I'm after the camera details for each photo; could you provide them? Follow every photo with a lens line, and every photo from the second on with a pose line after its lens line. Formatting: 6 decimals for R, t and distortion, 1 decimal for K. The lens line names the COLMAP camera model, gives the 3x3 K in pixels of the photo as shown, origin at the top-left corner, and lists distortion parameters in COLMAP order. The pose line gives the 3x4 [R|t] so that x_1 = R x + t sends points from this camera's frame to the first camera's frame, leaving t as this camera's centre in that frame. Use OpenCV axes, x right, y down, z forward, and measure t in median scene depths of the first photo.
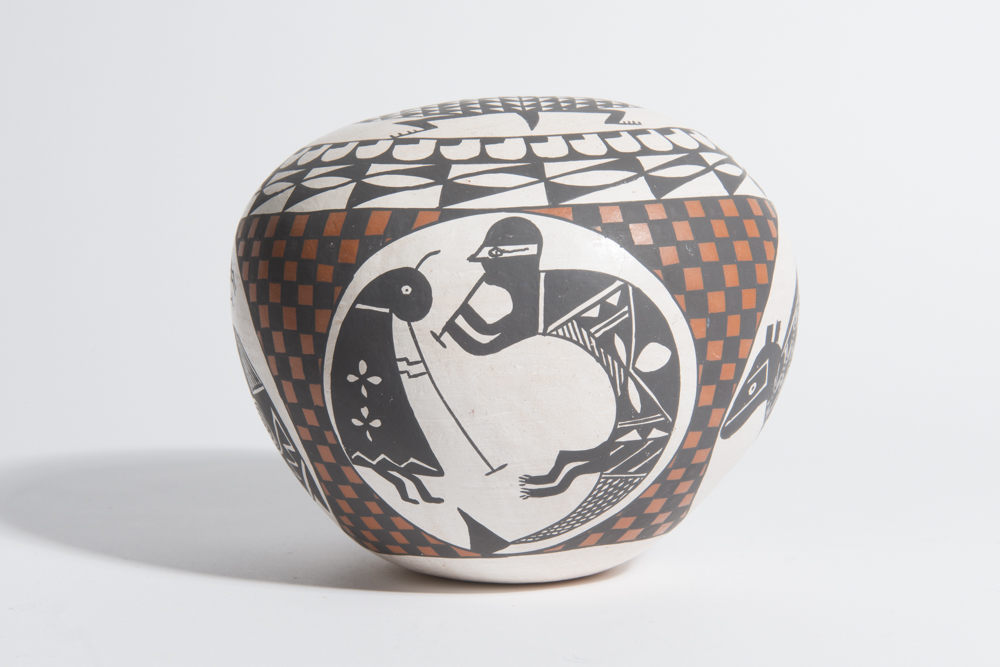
lens RADIAL K [[1935.5, 0, 500.0], [0, 1935.5, 333.5], [0, 0, 1]] dist [0.052870, 0.216382]
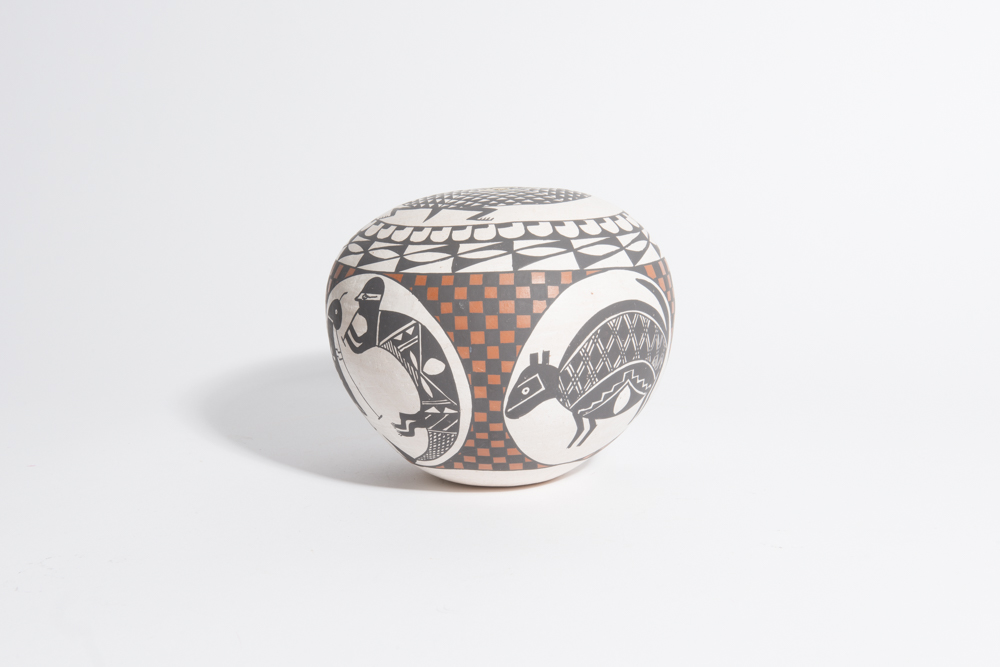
lens RADIAL K [[1772.6, 0, 500.0], [0, 1772.6, 333.5], [0, 0, 1]] dist [-0.001735, -0.000554]
pose [[0.693641, 0.120799, -0.710120, 1.213684], [-0.040116, 0.990786, 0.129358, -0.218920], [0.719203, -0.061241, 0.692096, -0.032144]]
